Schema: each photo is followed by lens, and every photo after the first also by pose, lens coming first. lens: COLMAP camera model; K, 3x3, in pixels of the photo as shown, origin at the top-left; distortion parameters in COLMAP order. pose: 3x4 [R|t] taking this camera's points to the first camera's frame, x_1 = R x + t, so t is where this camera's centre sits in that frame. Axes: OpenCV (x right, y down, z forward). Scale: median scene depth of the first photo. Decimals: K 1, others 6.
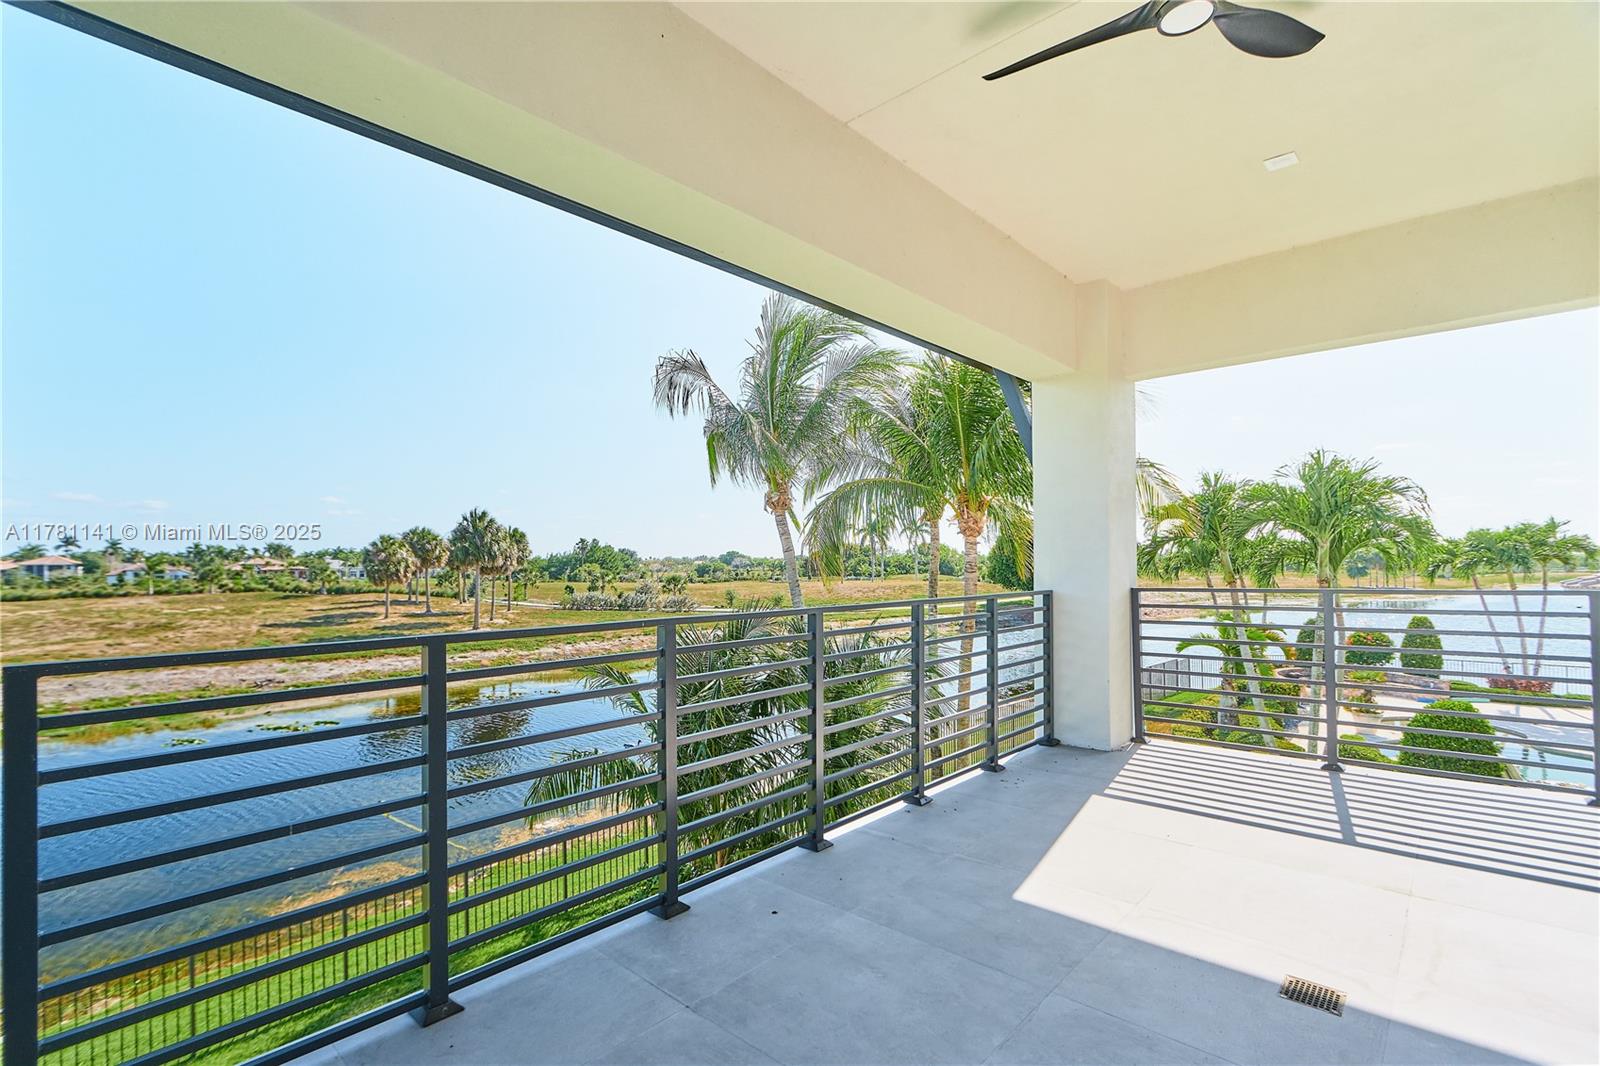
lens RADIAL K [[730.0, 0, 800.0], [0, 730.0, 533.0], [0, 0, 1]] dist [-0.001283, -0.000172]
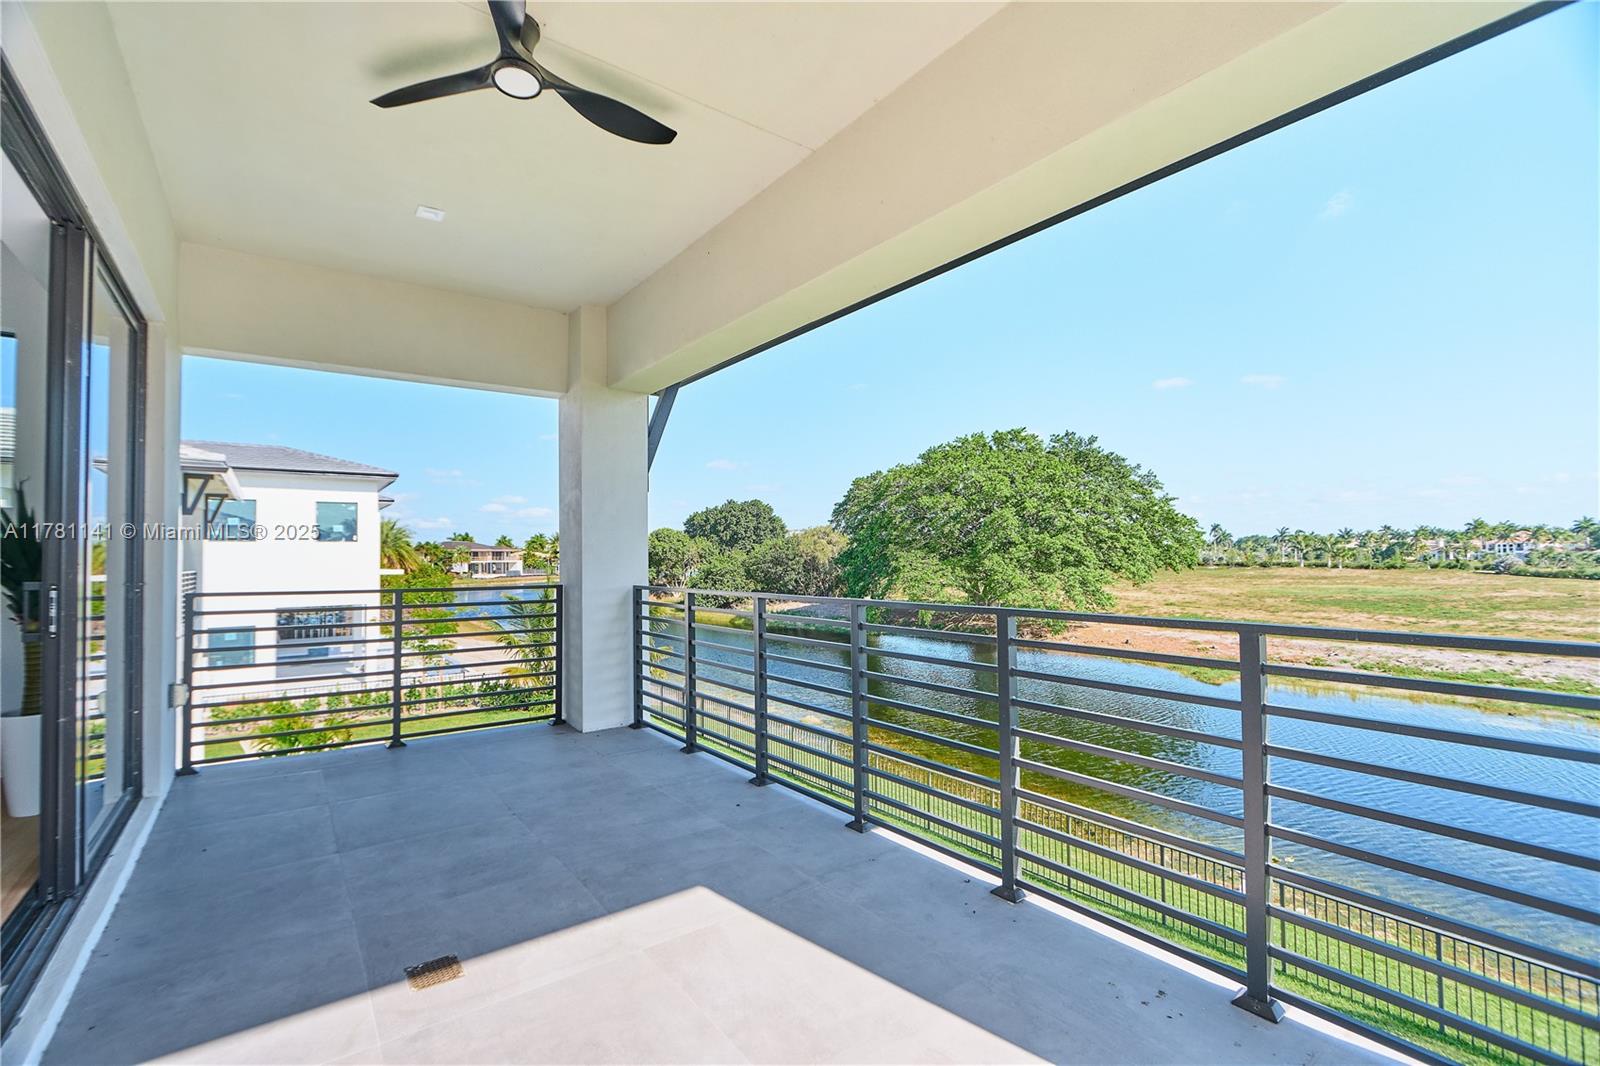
lens RADIAL K [[703.0, 0, 801.3], [0, 703.0, 540.5], [0, 0, 1]] dist [0.001755, 0.000557]
pose [[-0.194134, -0.018345, -0.980804, 1.254825], [0.059218, 0.997783, -0.030384, 0.049091], [0.979186, -0.063980, -0.192617, 1.365914]]
